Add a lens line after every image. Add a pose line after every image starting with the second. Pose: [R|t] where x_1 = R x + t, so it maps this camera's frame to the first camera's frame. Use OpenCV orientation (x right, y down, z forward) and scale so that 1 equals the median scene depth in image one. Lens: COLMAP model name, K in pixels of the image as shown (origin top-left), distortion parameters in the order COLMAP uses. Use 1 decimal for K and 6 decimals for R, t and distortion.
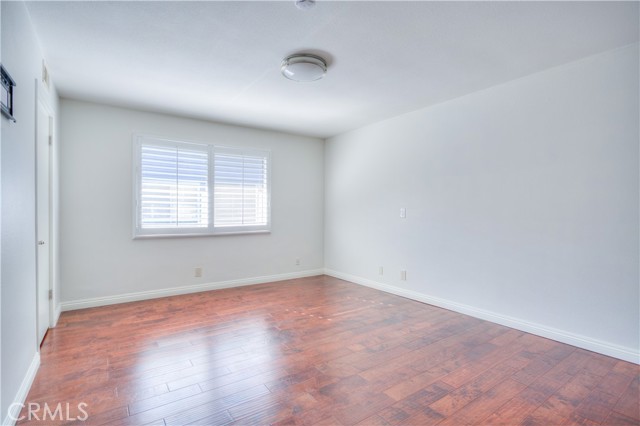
lens RADIAL K [[311.9, 0, 320.9], [0, 311.9, 211.3], [0, 0, 1]] dist [-0.016234, 0.002571]
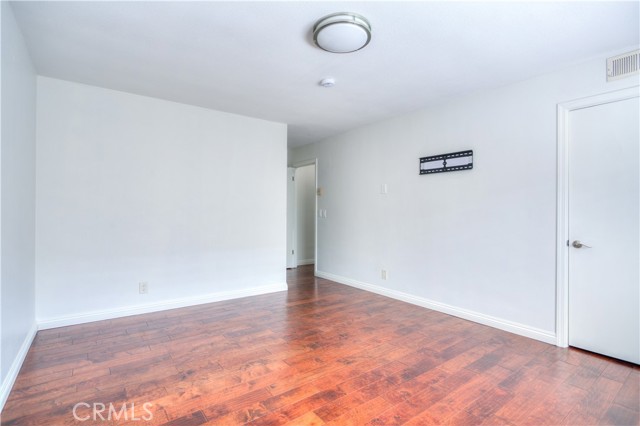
lens RADIAL K [[311.9, 0, 321.9], [0, 311.9, 211.4], [0, 0, 1]] dist [-0.016234, 0.002571]
pose [[-0.999612, -0.008991, -0.026367, 0.014095], [-0.009022, 0.999959, 0.001041, -0.005953], [0.026357, 0.001279, -0.999652, 2.044646]]
